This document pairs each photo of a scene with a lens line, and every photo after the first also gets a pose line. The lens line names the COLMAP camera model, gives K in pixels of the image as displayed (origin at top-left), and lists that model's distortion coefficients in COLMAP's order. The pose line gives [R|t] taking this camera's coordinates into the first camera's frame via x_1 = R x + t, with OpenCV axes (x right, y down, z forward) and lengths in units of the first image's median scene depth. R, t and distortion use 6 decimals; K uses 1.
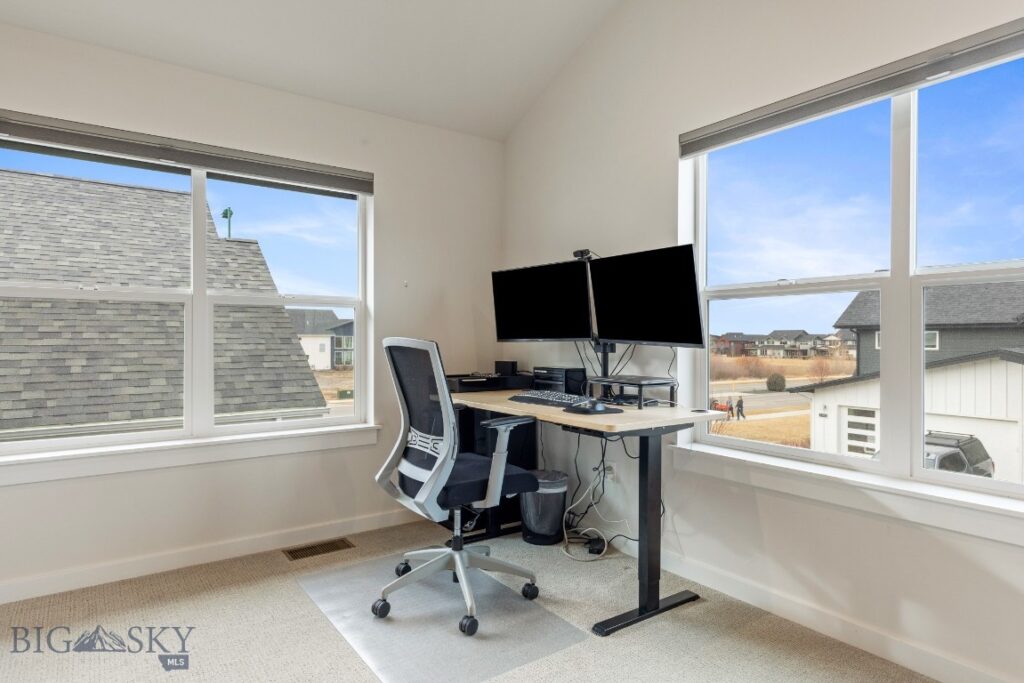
lens RADIAL K [[564.2, 0, 517.7], [0, 564.2, 341.8], [0, 0, 1]] dist [0.011836, -0.002903]
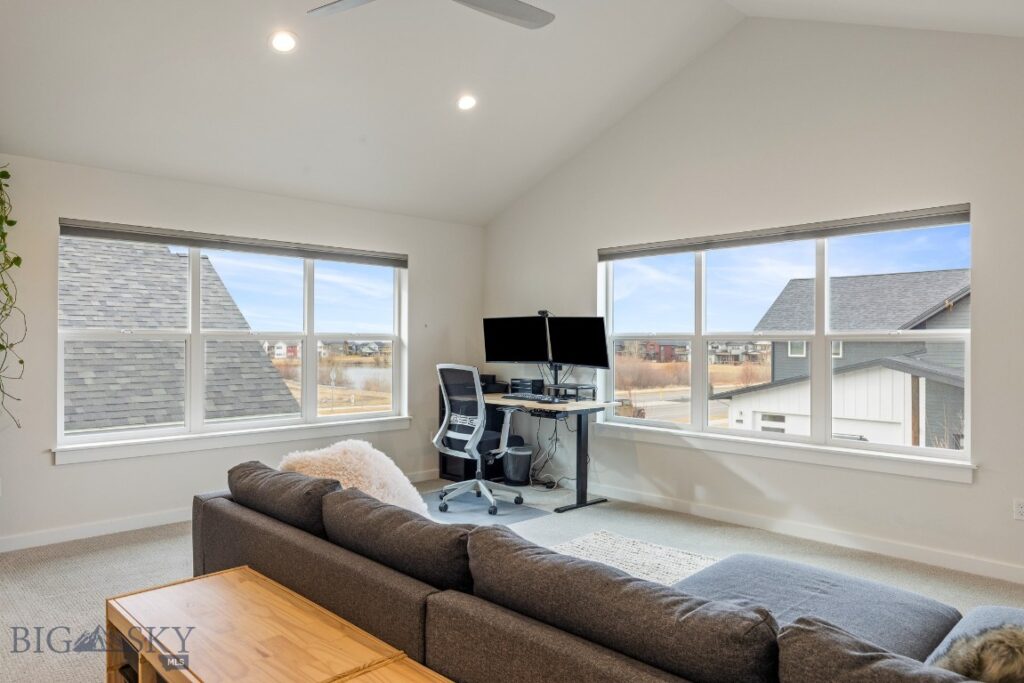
lens RADIAL K [[697.3, 0, 509.6], [0, 697.3, 340.4], [0, 0, 1]] dist [-0.002962, -0.013247]
pose [[0.990288, 0.002462, 0.139006, -0.246430], [-0.001999, 0.999992, -0.003472, -0.056598], [-0.139014, 0.003160, 0.990285, -0.949704]]
